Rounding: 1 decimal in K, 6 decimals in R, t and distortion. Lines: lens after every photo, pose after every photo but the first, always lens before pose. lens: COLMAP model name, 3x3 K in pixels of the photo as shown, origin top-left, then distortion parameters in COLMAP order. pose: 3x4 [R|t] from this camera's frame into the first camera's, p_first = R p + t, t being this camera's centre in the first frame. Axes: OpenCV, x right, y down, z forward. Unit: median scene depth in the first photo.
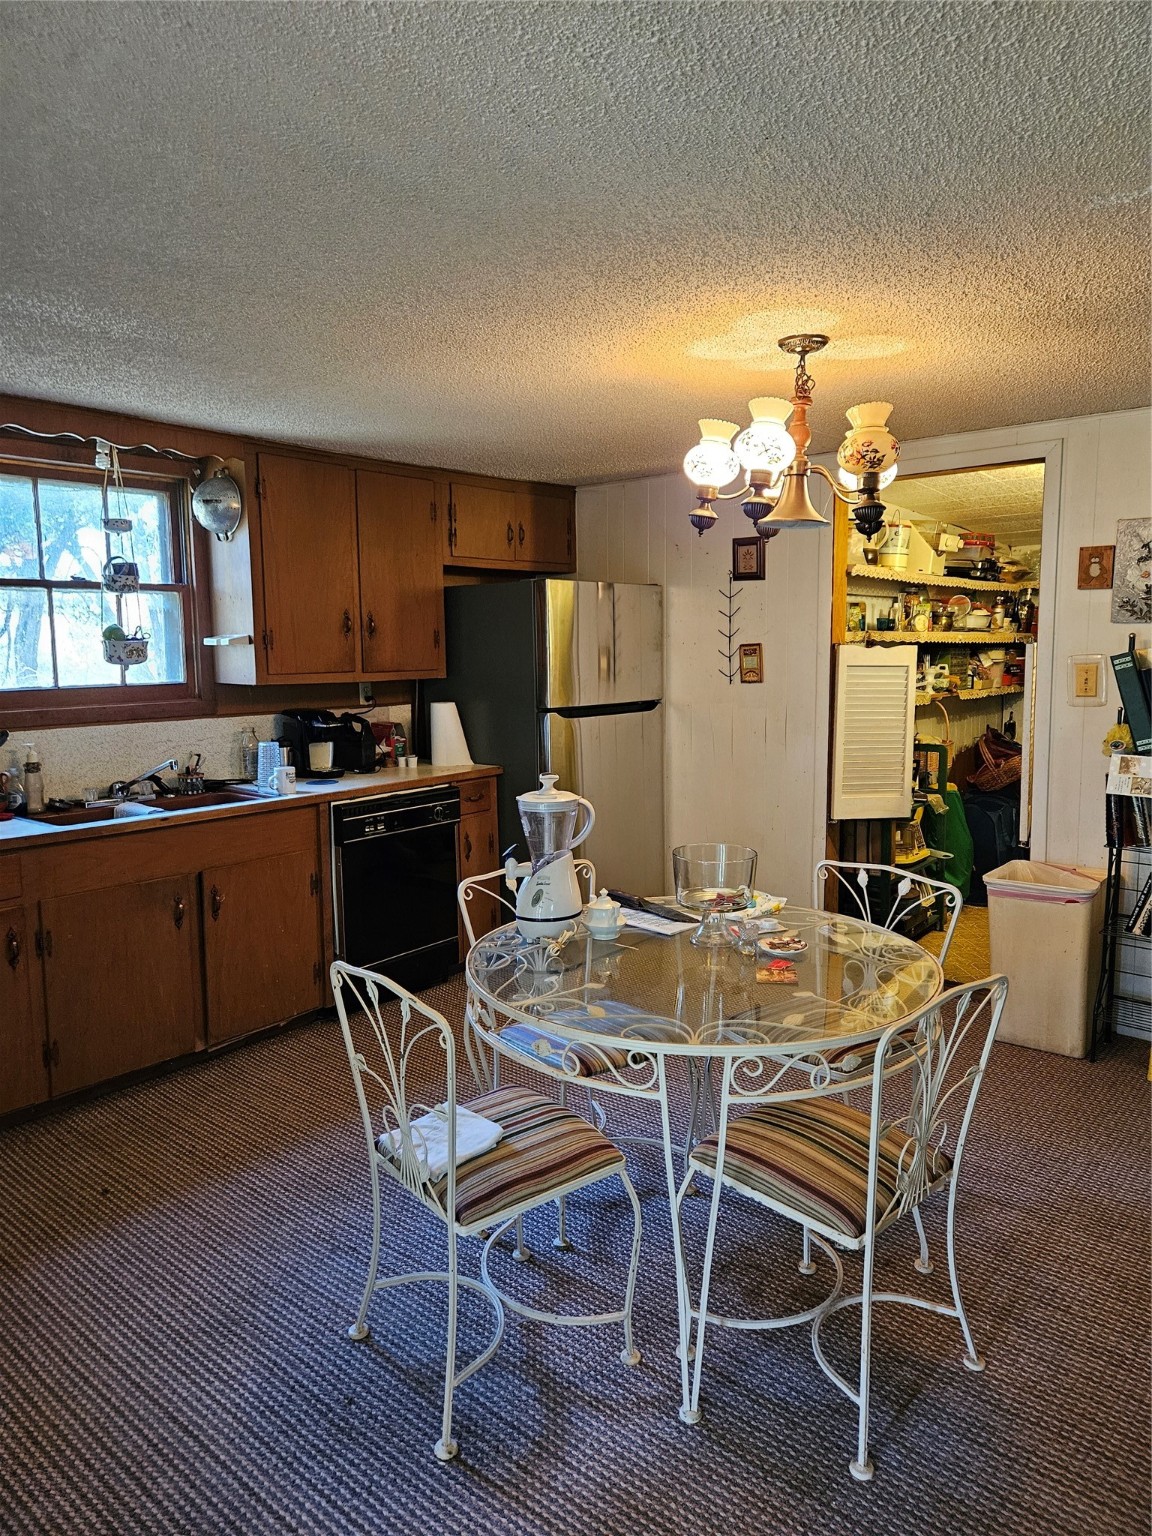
lens RADIAL K [[1022.4, 0, 602.1], [0, 1022.4, 770.4], [0, 0, 1]] dist [0.078904, -0.068862]
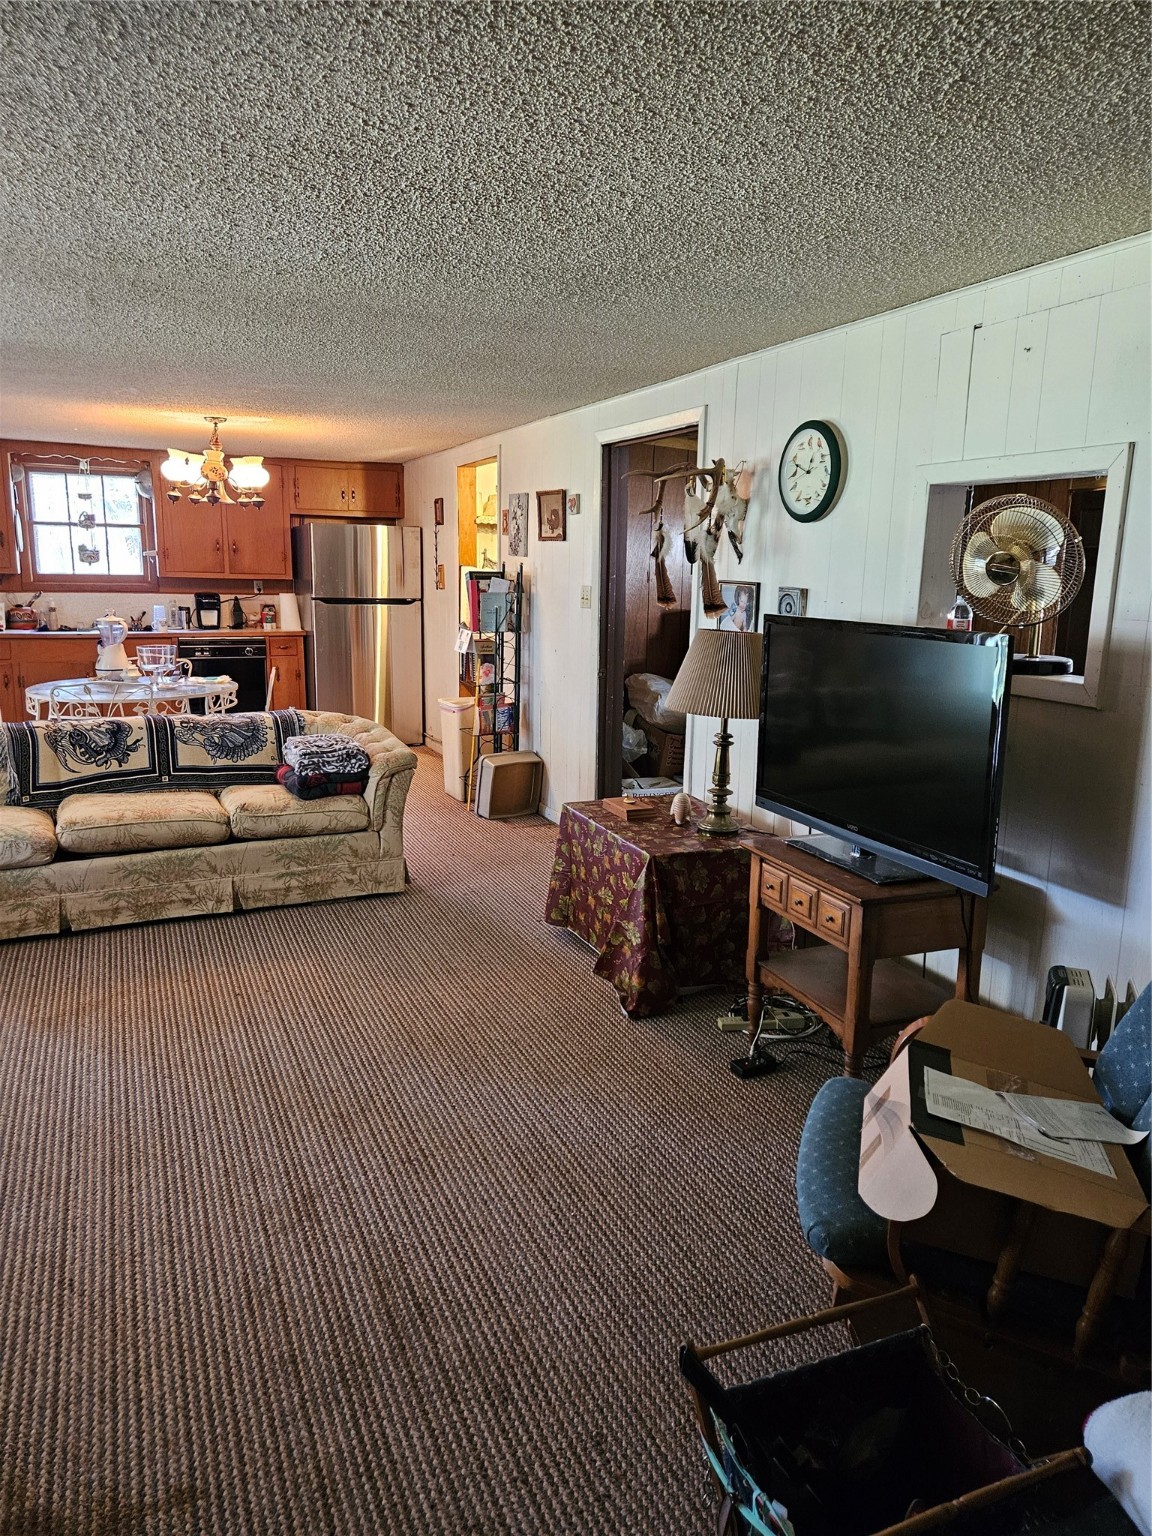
lens RADIAL K [[1022.4, 0, 575.8], [0, 1022.4, 747.2], [0, 0, 1]] dist [0.078904, -0.068862]
pose [[0.897634, 0.094634, -0.430463, 1.270646], [-0.078090, 0.995373, 0.055987, 0.069210], [0.433769, -0.016641, 0.900870, -0.441665]]
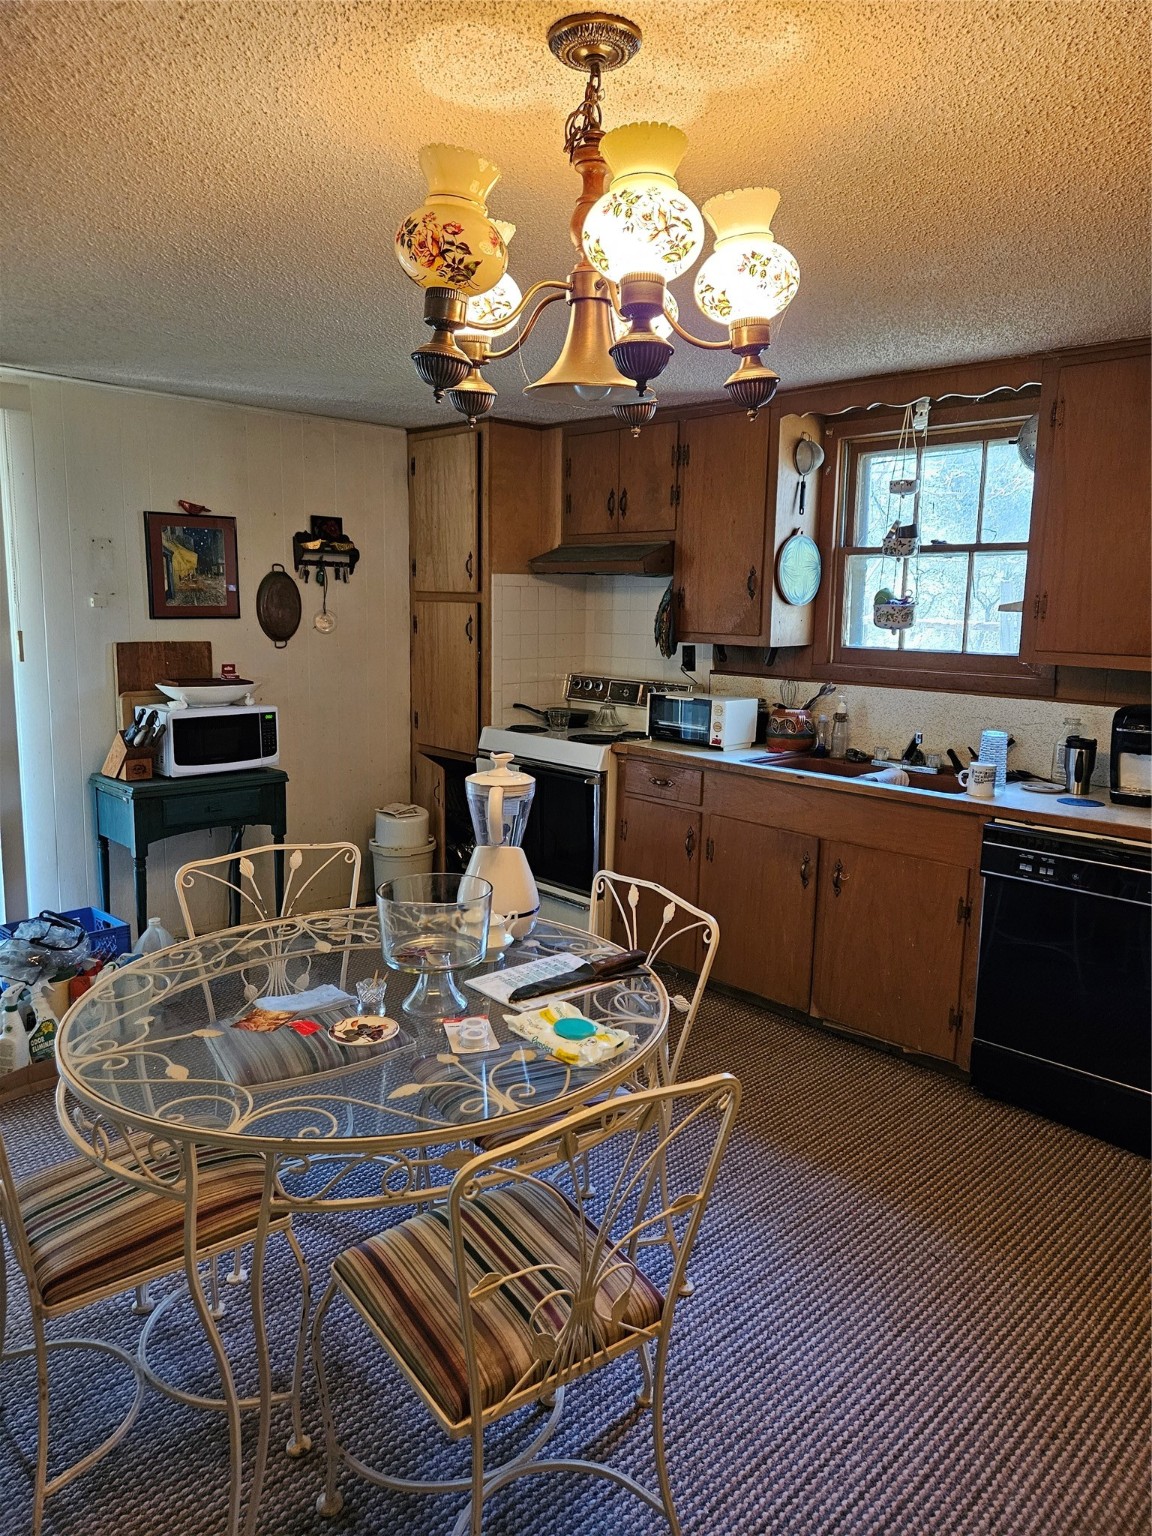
lens RADIAL K [[1022.4, 0, 566.6], [0, 1022.4, 758.7], [0, 0, 1]] dist [0.078904, -0.068862]
pose [[-0.102936, 0.158811, -0.981928, 0.521878], [-0.149477, 0.973492, 0.173116, -0.098144], [0.983393, 0.164595, -0.076469, 0.733174]]
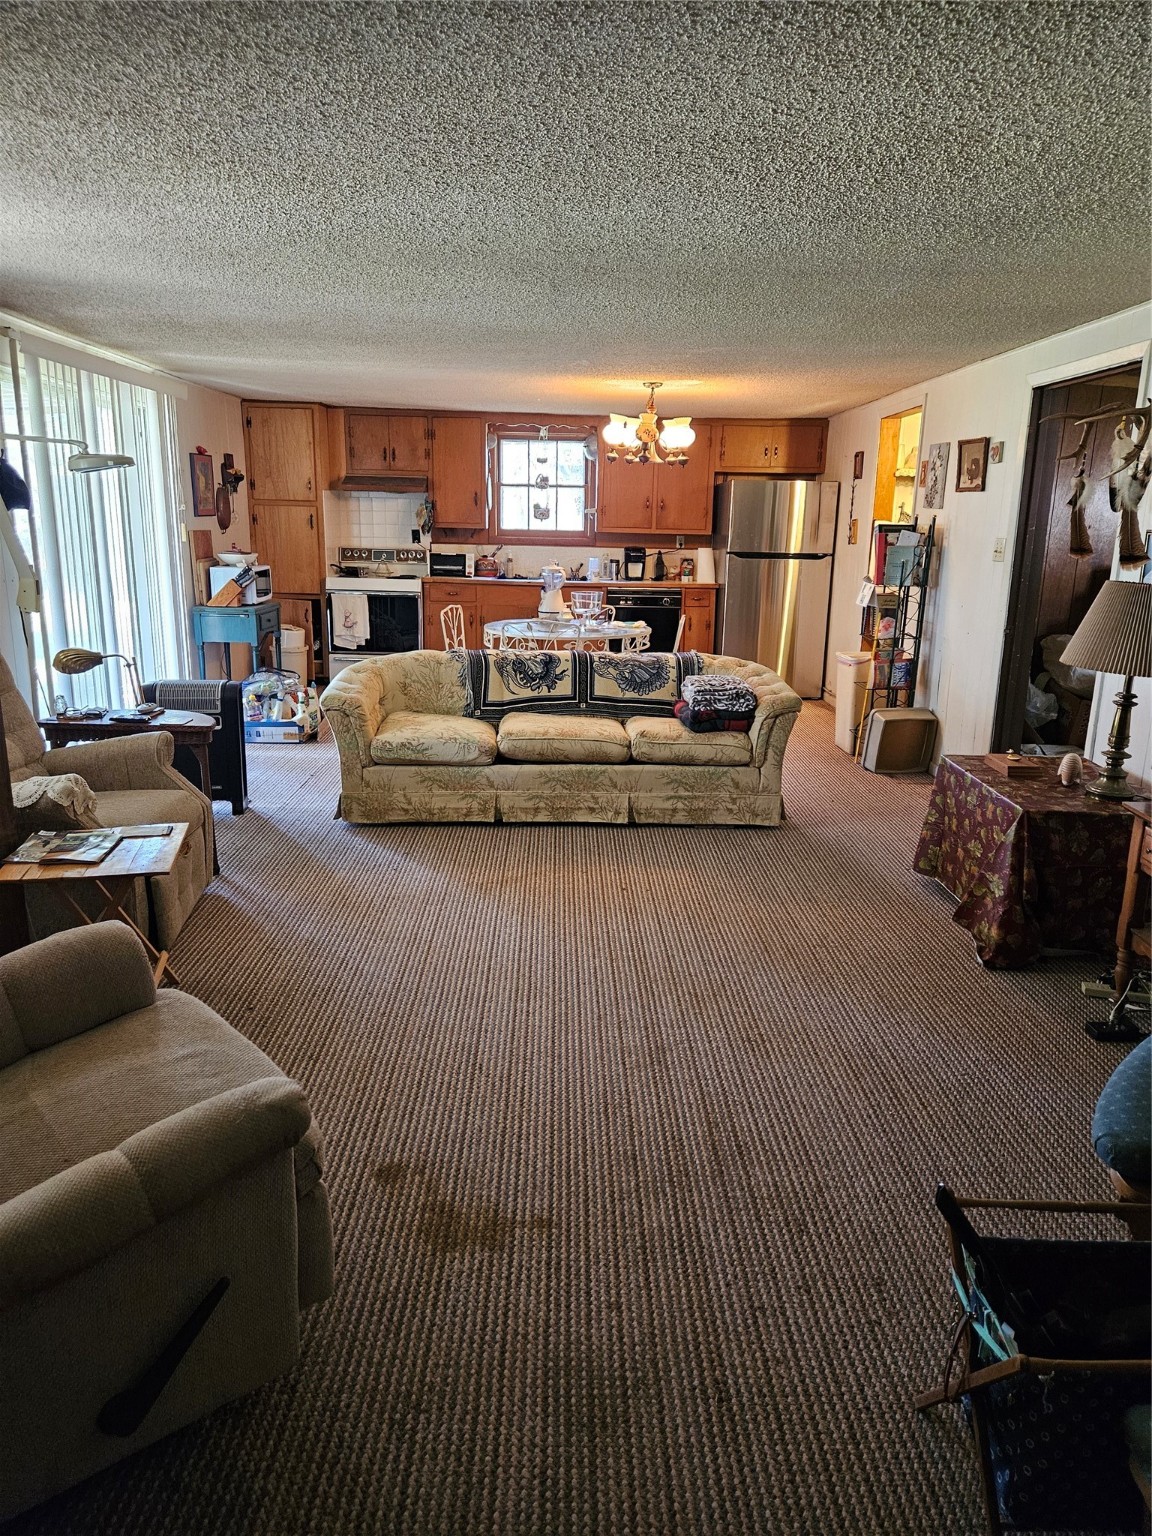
lens RADIAL K [[1022.4, 0, 581.7], [0, 1022.4, 757.5], [0, 0, 1]] dist [0.078904, -0.068862]
pose [[0.656341, 0.187942, -0.730680, 1.342920], [-0.123564, 0.982176, 0.141638, 0.084188], [0.744277, -0.002677, 0.667866, -0.485239]]
